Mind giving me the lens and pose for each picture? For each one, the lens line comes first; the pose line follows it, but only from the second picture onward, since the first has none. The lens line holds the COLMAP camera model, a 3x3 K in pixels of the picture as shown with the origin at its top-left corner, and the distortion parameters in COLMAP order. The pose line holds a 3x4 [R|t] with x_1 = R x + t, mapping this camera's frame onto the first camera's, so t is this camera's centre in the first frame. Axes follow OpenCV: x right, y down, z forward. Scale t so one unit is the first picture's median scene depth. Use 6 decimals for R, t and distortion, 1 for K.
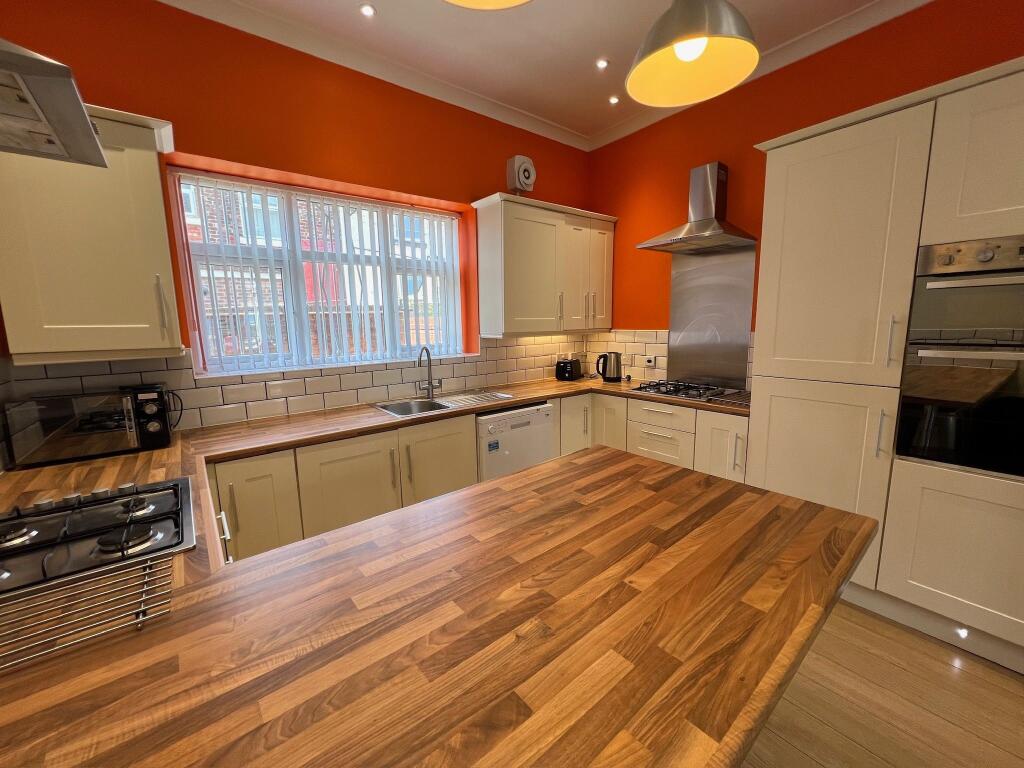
lens RADIAL K [[410.2, 0, 512.0], [0, 410.2, 382.8], [0, 0, 1]] dist [-0.004575, 0.000633]
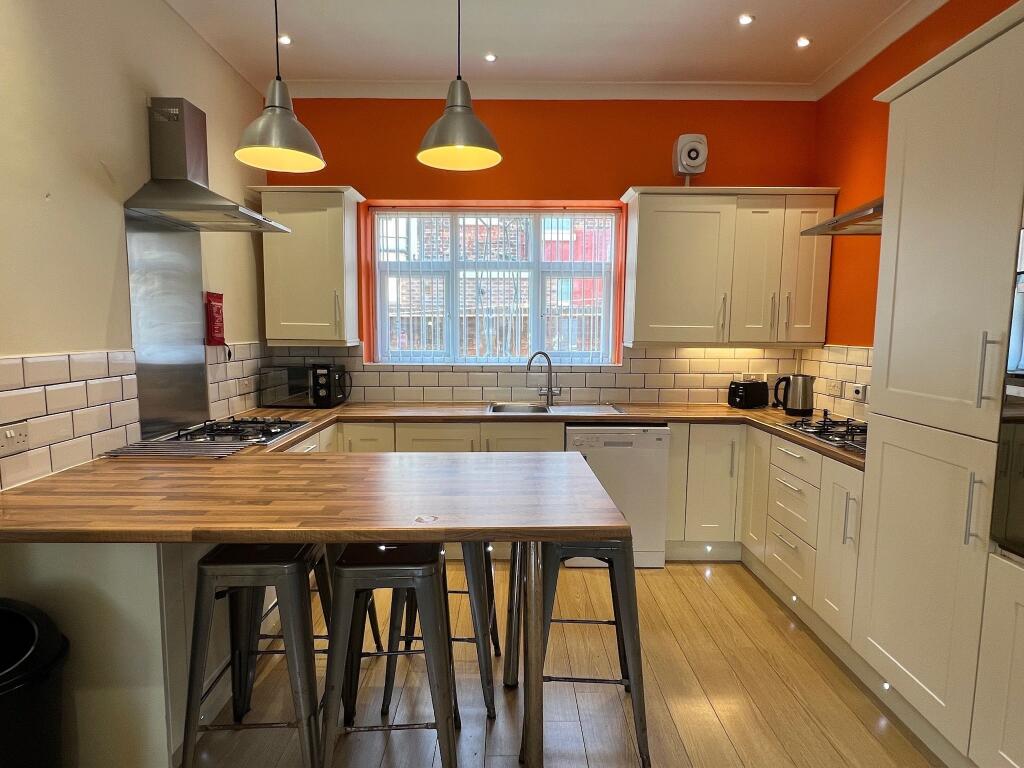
lens RADIAL K [[570.9, 0, 510.5], [0, 570.9, 386.3], [0, 0, 1]] dist [-0.005500, 0.001999]
pose [[0.782244, 0.086937, -0.616877, 0.786762], [-0.114169, 0.993450, -0.004767, 0.014662], [0.612422, 0.074157, 0.787045, -0.172354]]
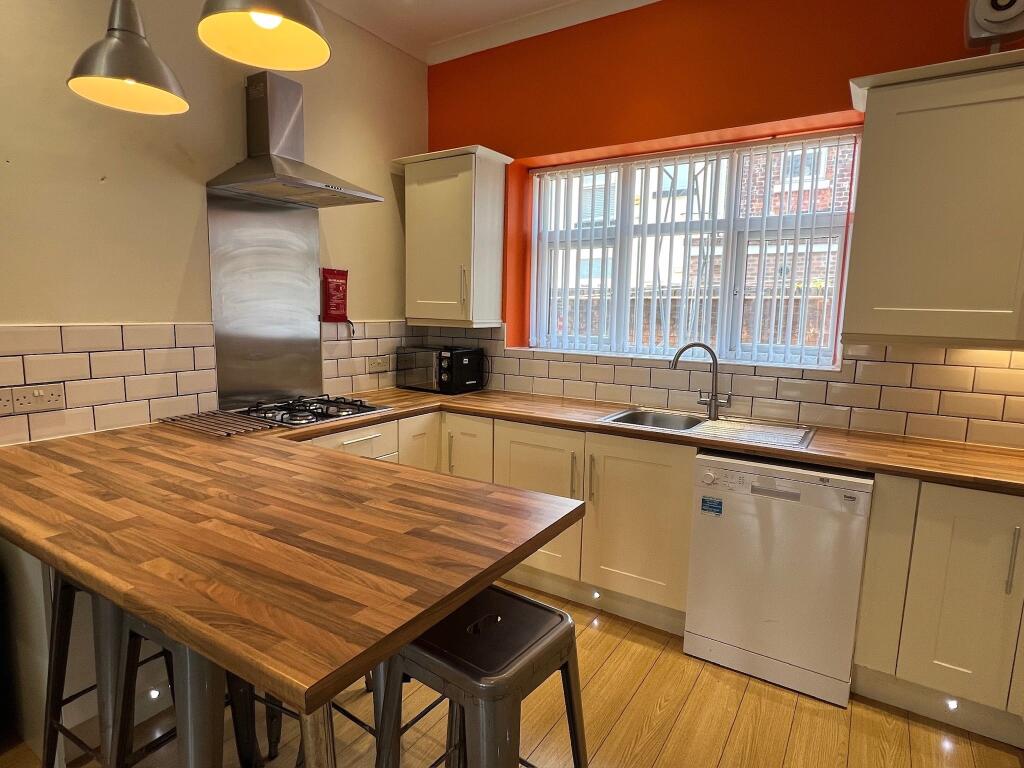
lens RADIAL K [[570.9, 0, 507.3], [0, 570.9, 385.1], [0, 0, 1]] dist [-0.005500, 0.001999]
pose [[0.310108, 0.151471, -0.938557, 0.829051], [-0.168284, 0.980382, 0.102619, -0.082226], [0.935689, 0.126121, 0.329514, 0.496841]]
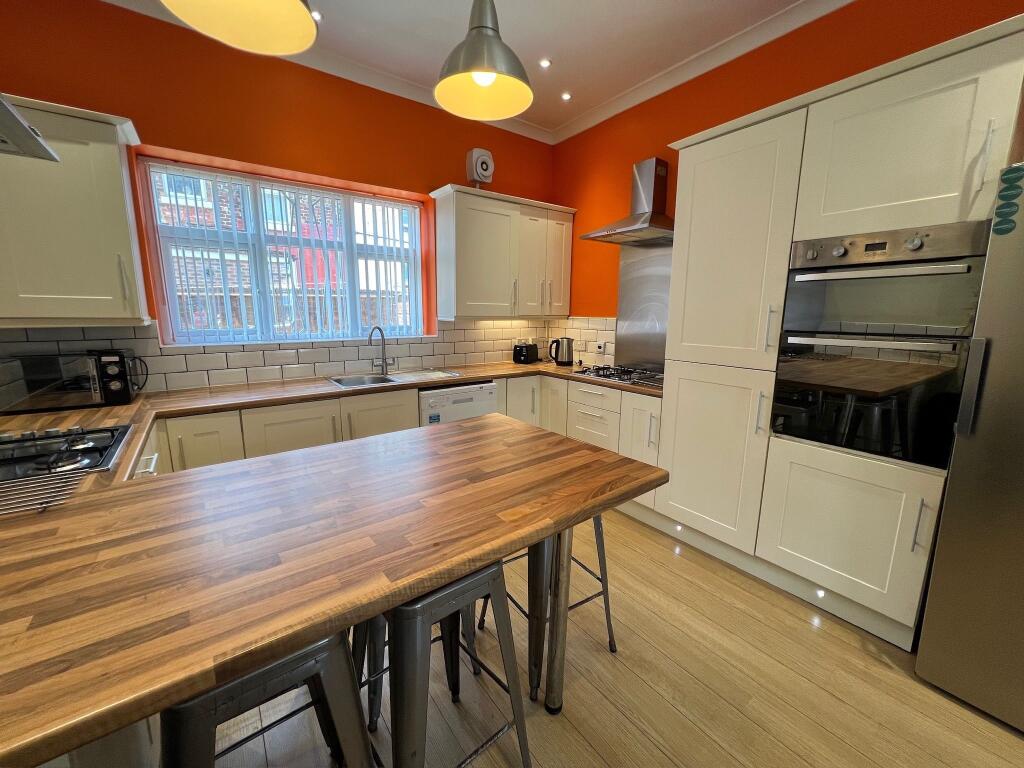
lens RADIAL K [[410.2, 0, 512.3], [0, 410.2, 382.9], [0, 0, 1]] dist [-0.004575, 0.000633]
pose [[0.999103, 0.030507, -0.029362, 0.242735], [-0.029769, 0.999238, 0.025231, 0.031975], [0.030109, -0.024334, 0.999250, -0.105950]]
